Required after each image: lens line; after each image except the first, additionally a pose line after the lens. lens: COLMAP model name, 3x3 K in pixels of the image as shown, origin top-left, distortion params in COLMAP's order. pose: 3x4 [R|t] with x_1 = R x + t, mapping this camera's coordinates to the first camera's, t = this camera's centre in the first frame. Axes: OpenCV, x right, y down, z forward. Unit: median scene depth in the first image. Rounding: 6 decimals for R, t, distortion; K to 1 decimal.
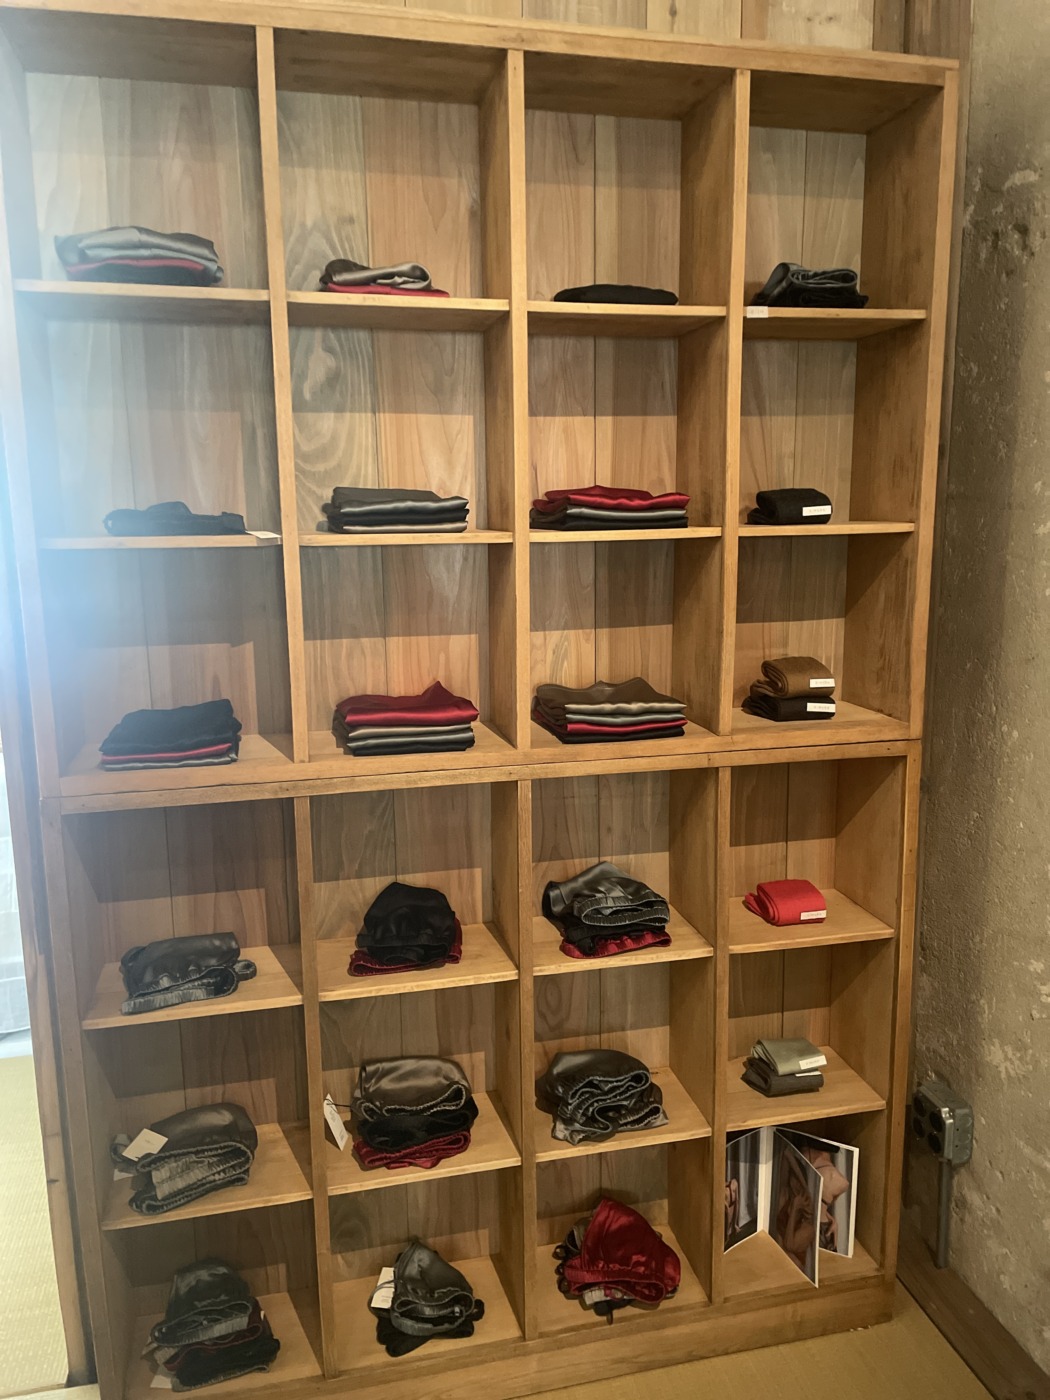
lens RADIAL K [[1056.6, 0, 527.1], [0, 1056.6, 698.8], [0, 0, 1]] dist [0.006354, 0.001081]
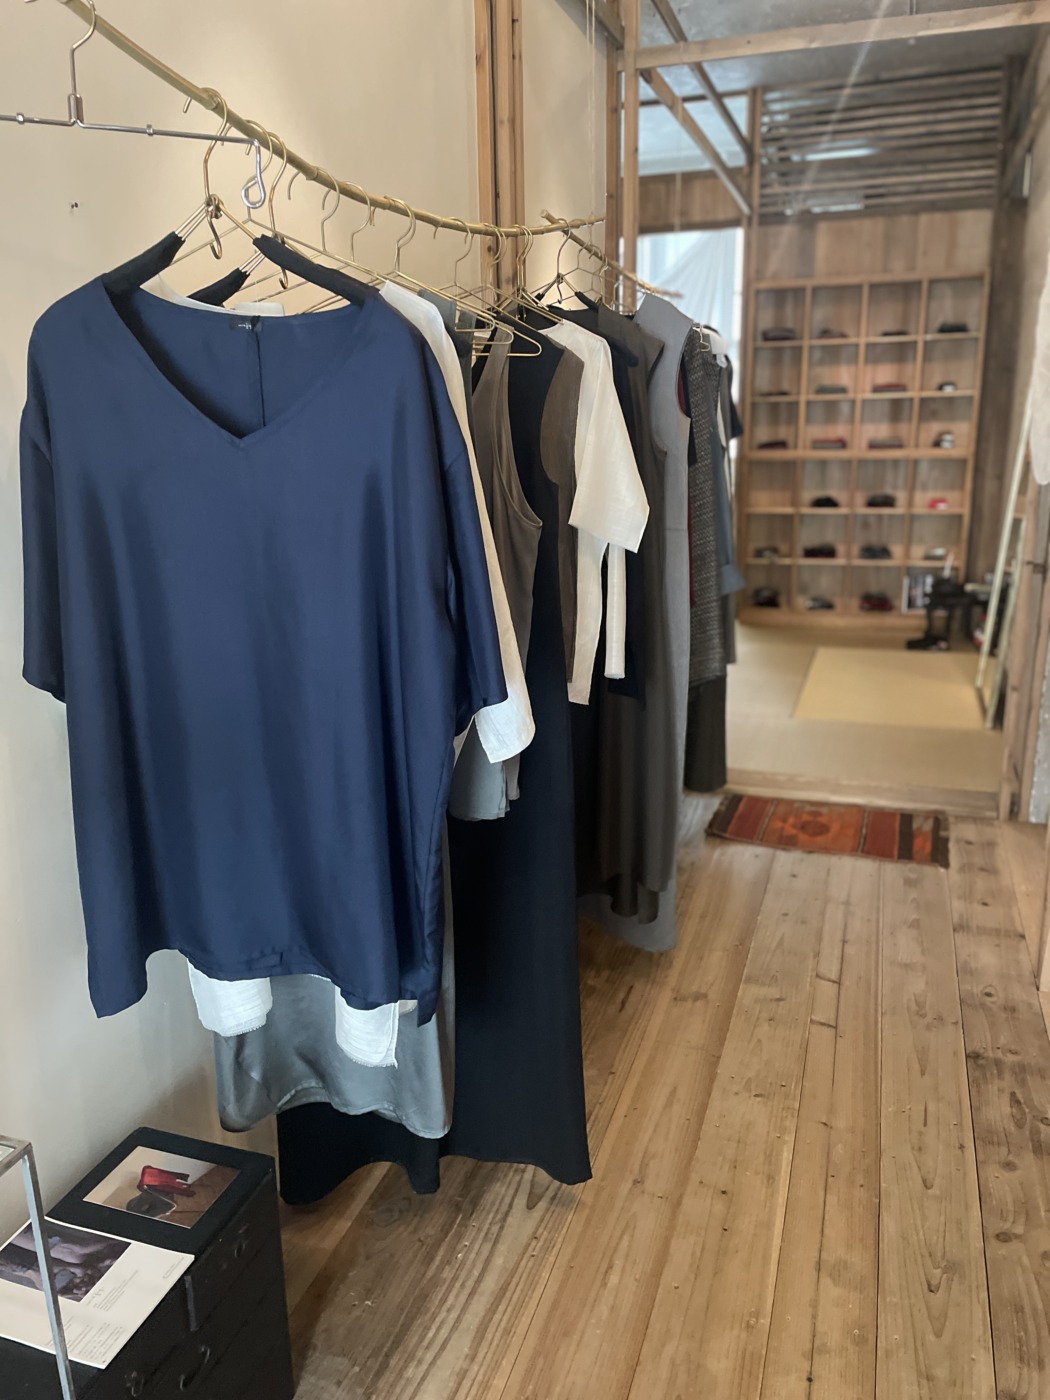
lens RADIAL K [[1056.6, 0, 525.7], [0, 1056.6, 698.8], [0, 0, 1]] dist [0.006354, 0.001081]
pose [[0.851591, 0.125704, -0.508912, 1.029747], [-0.072272, 0.989706, 0.123525, 0.543949], [0.519201, -0.068413, 0.851910, -2.965770]]
